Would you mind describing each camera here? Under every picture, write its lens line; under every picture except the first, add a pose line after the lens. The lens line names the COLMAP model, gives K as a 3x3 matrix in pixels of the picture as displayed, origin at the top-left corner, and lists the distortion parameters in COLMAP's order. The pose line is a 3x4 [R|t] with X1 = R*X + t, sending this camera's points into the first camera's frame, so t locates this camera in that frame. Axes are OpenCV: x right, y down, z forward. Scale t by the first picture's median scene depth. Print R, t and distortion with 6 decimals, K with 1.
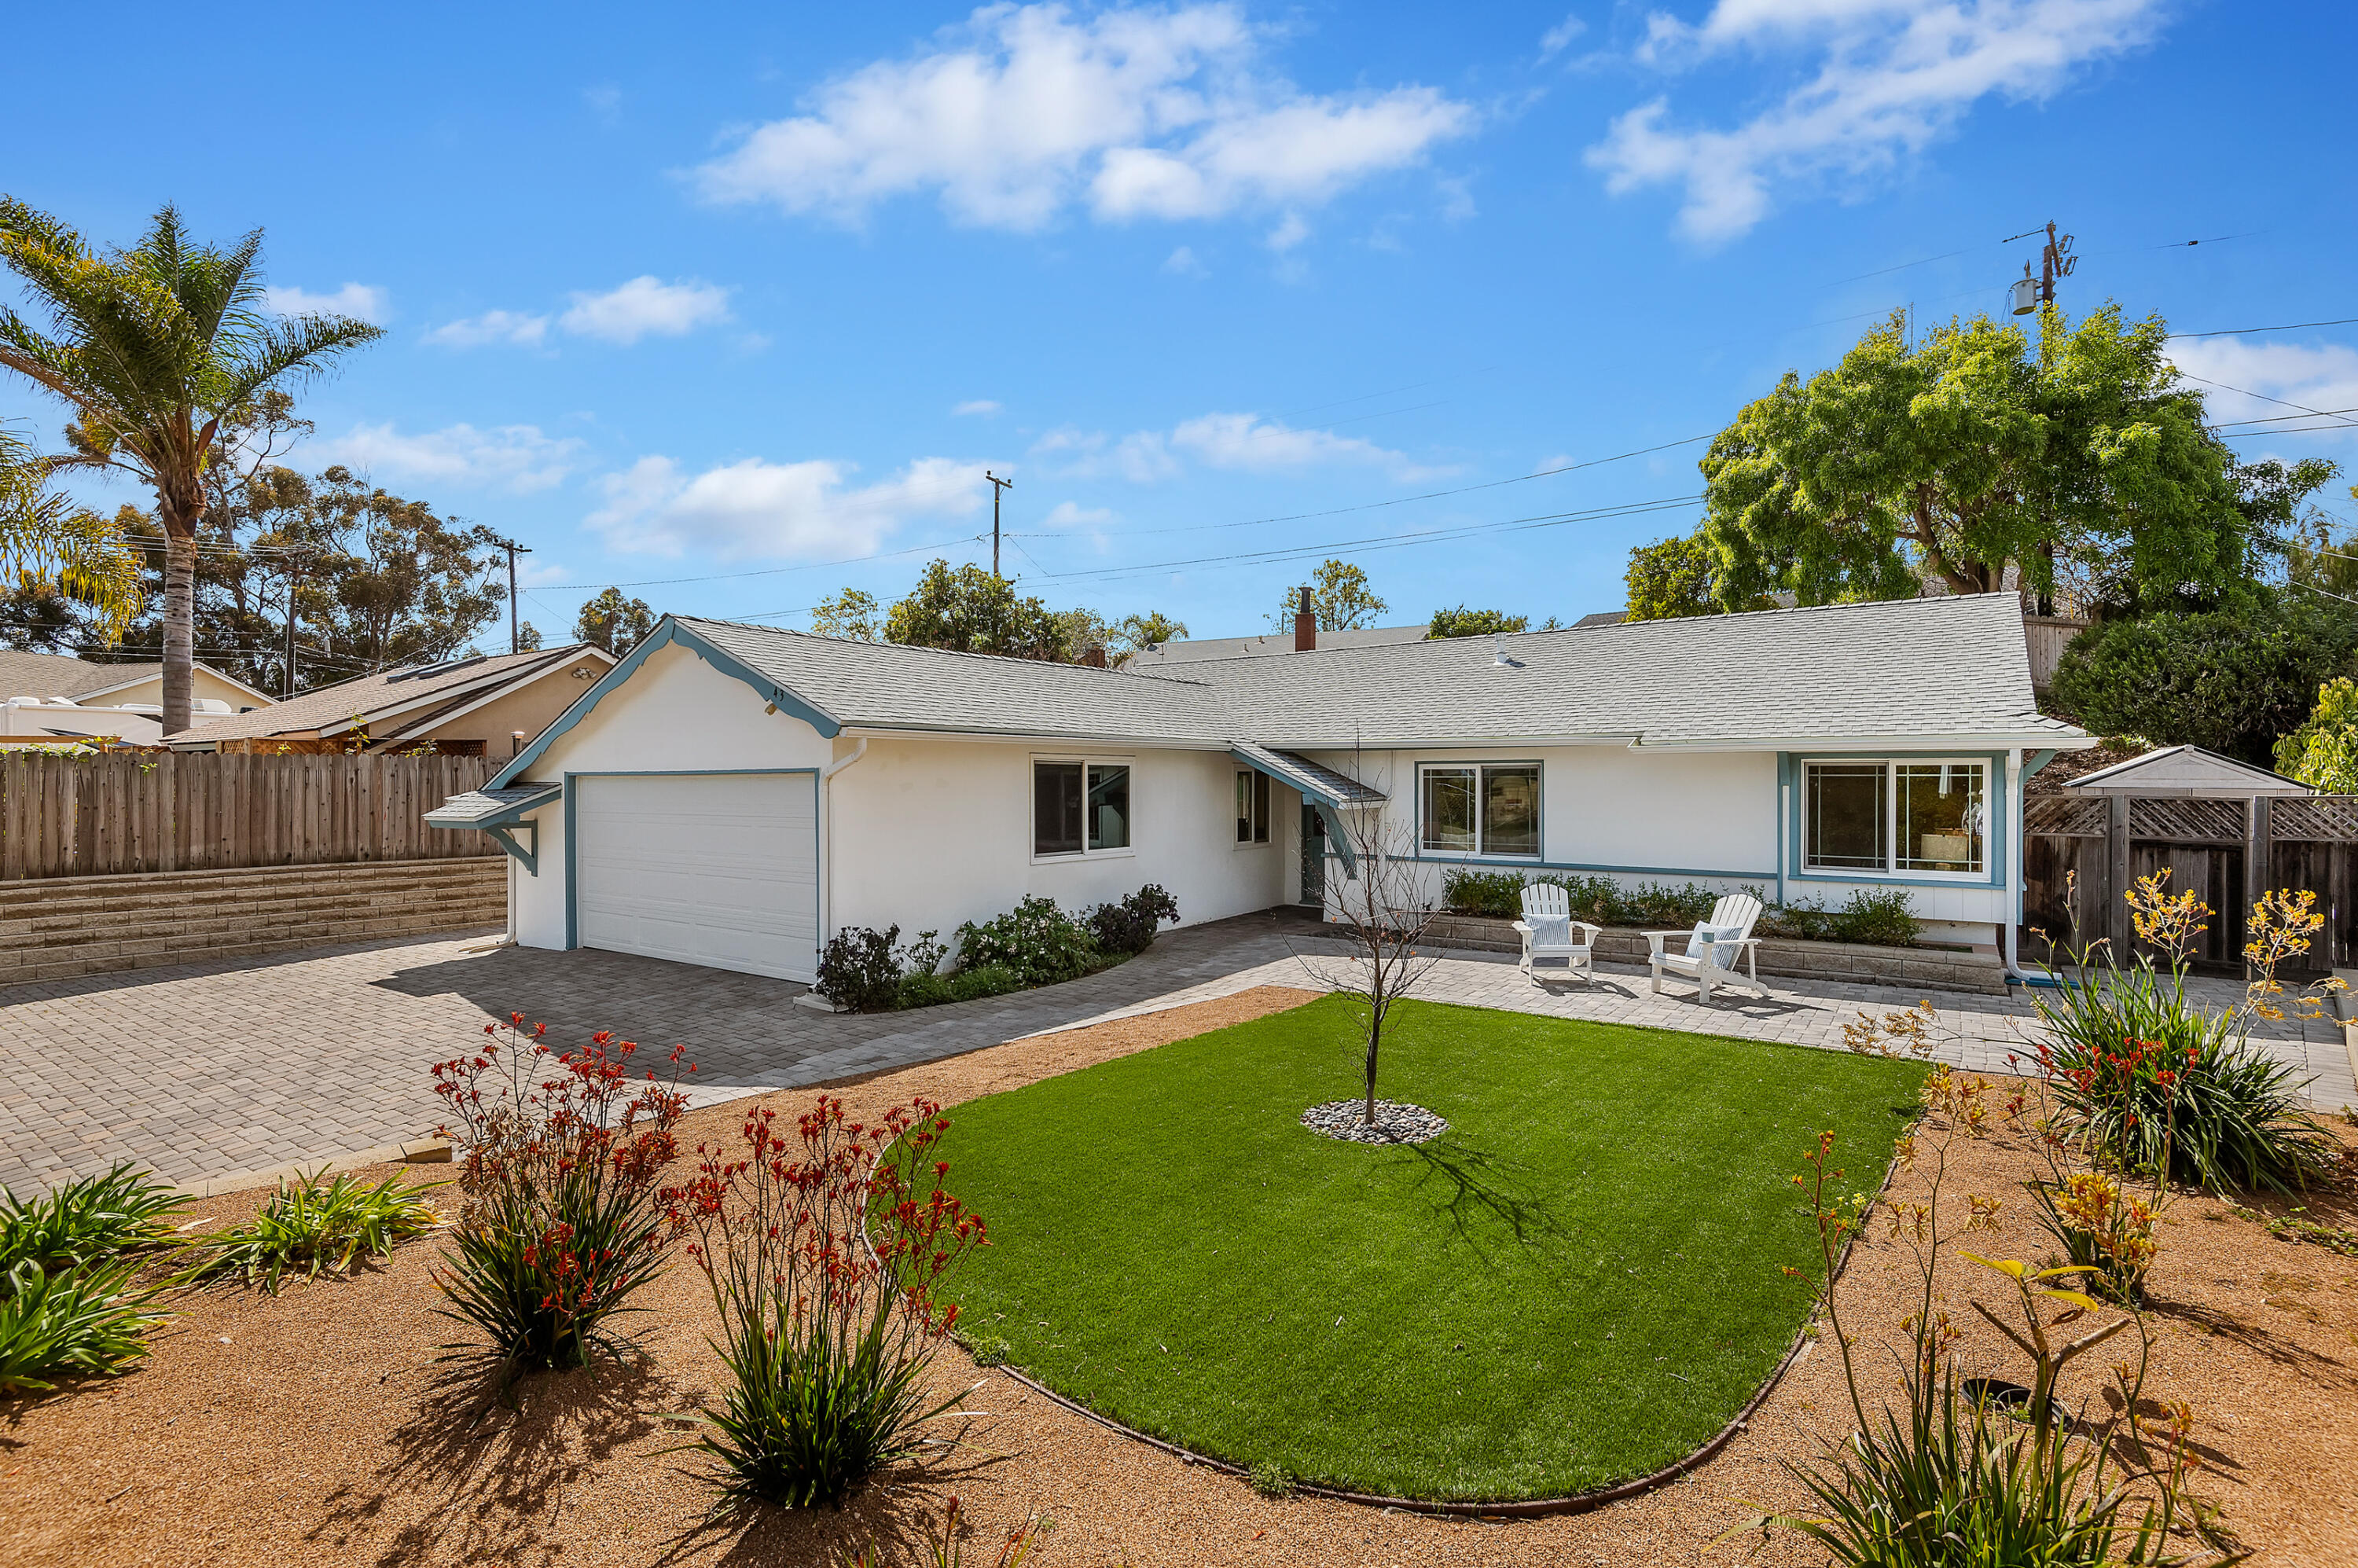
lens RADIAL K [[1079.3, 0, 1179.0], [0, 1079.3, 784.0], [0, 0, 1]] dist [0.011617, -0.000141]
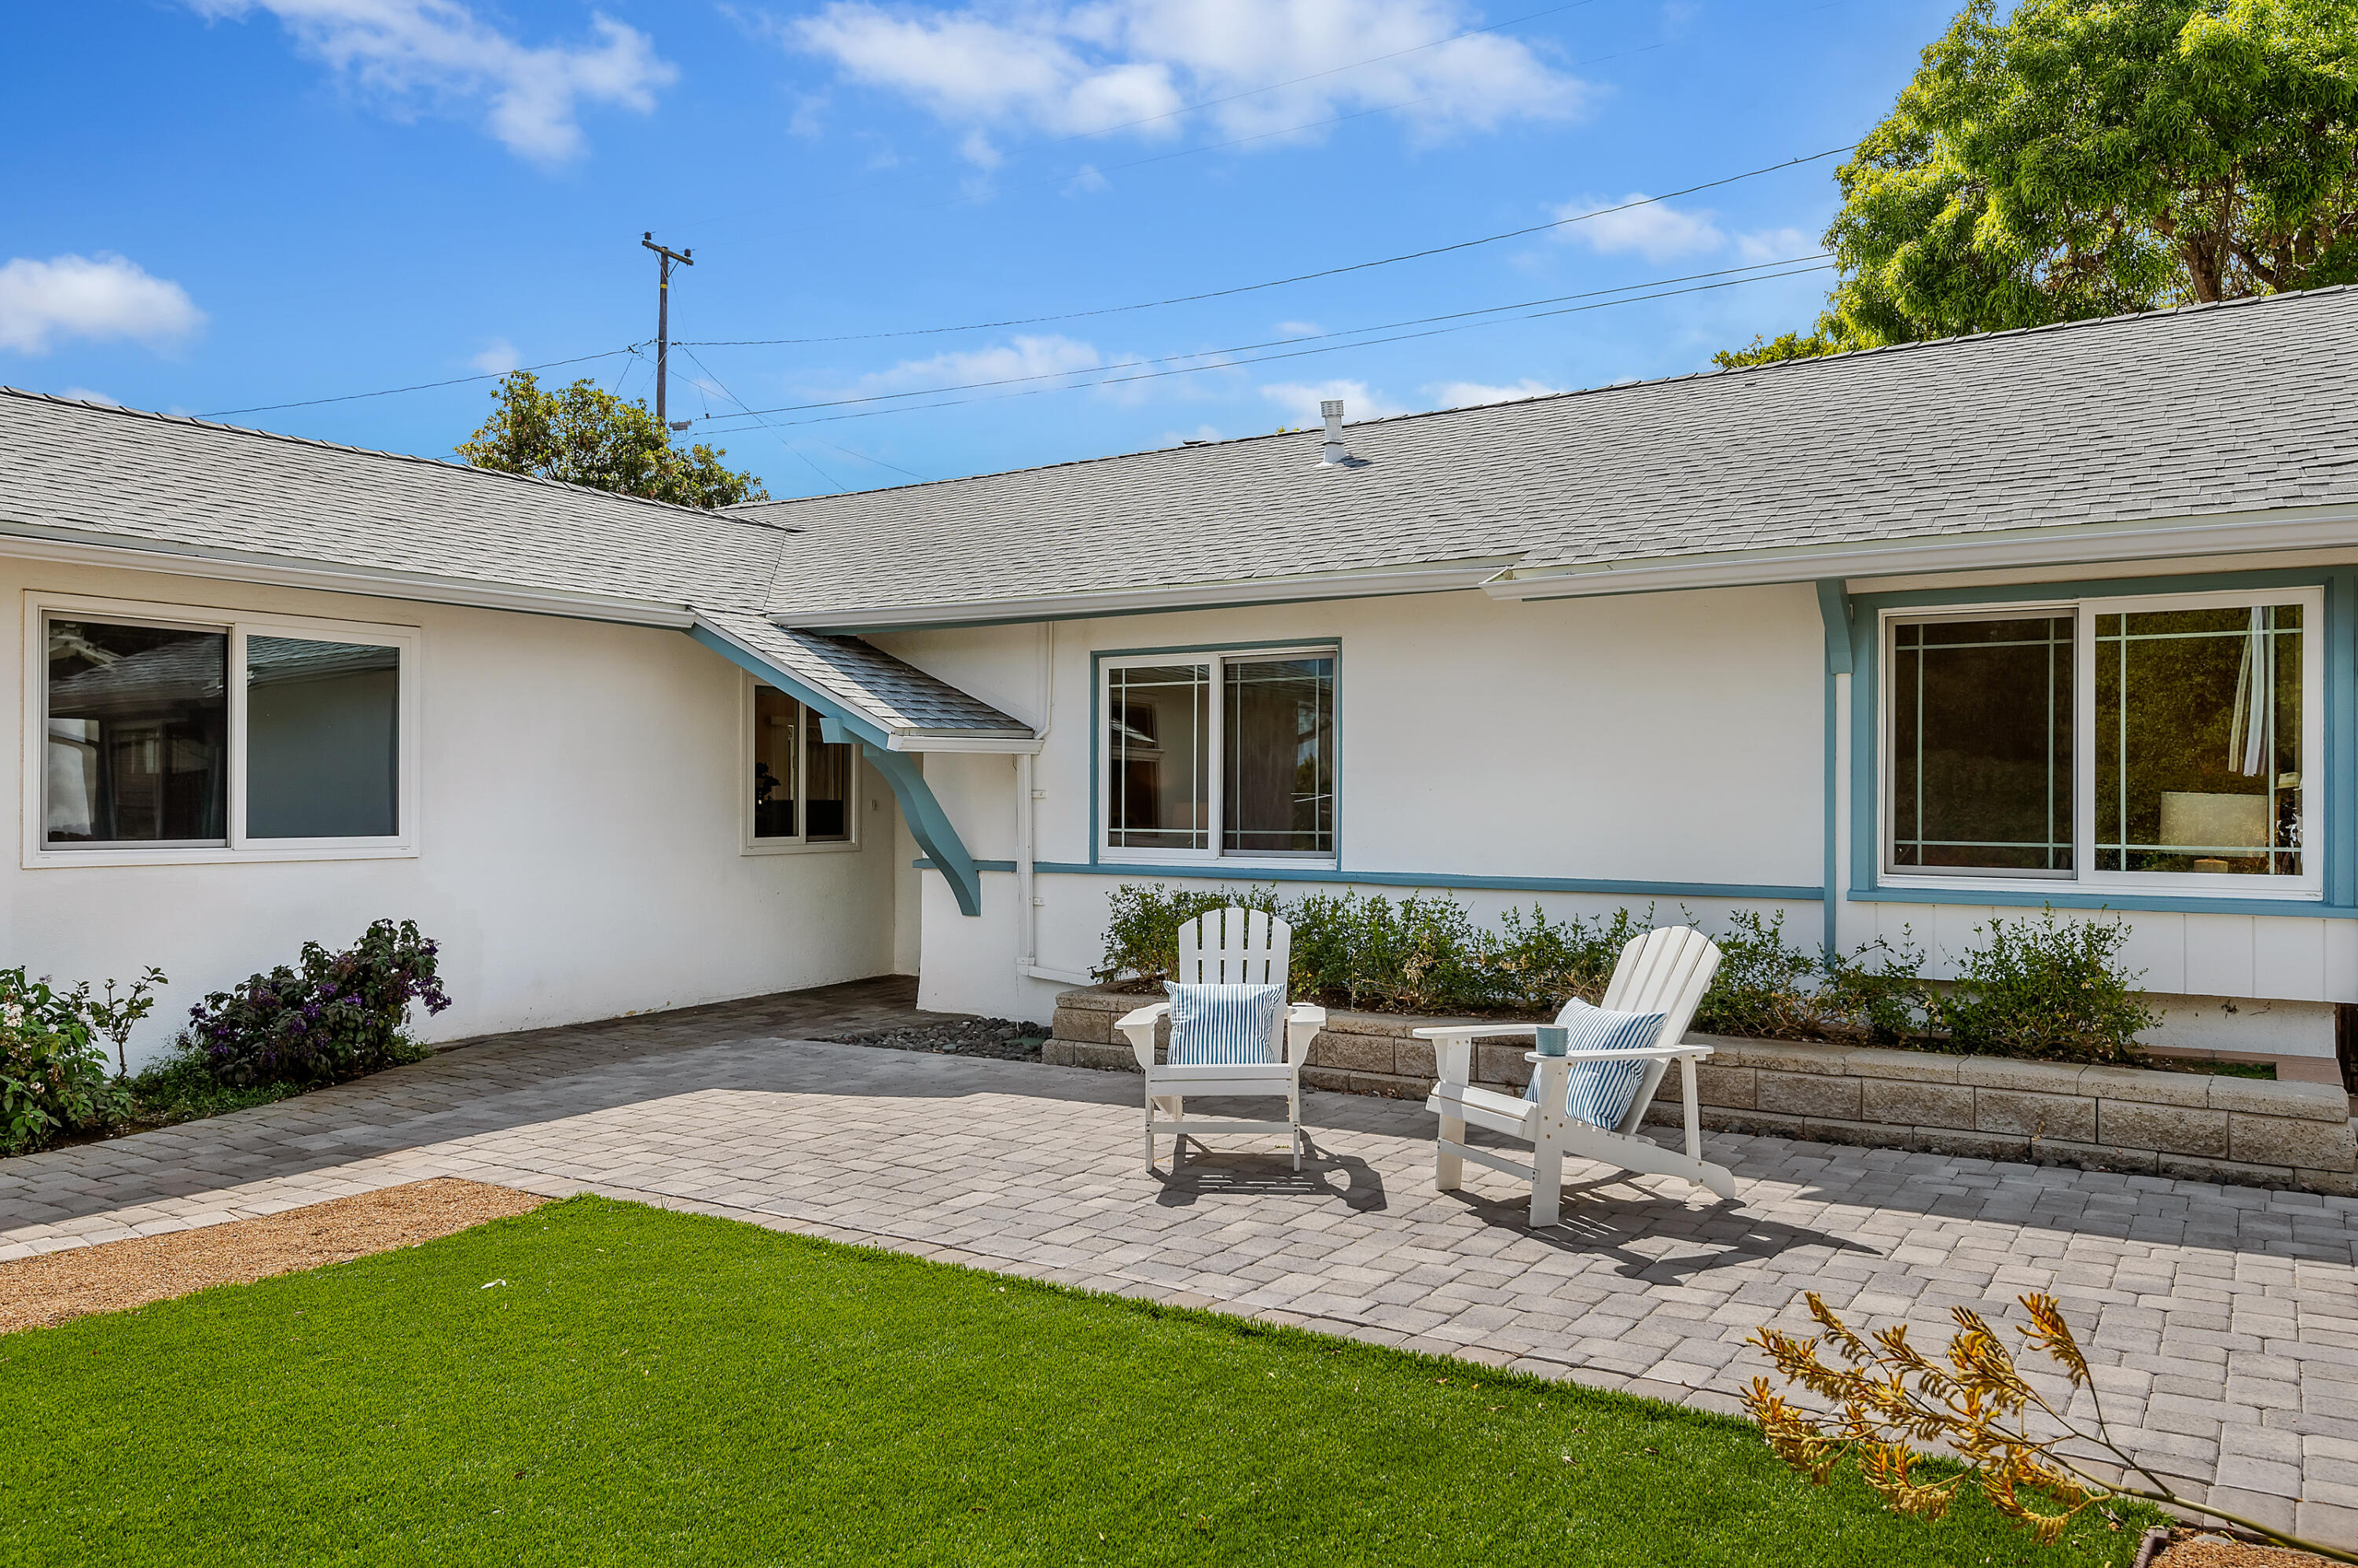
lens RADIAL K [[1703.2, 0, 1179.0], [0, 1703.2, 784.0], [0, 0, 1]] dist [0.026030, -0.008395]
pose [[0.998706, 0.004112, 0.050695, 0.273589], [-0.003625, 0.999947, -0.009682, 0.051049], [-0.050732, 0.009485, 0.998667, 0.360739]]
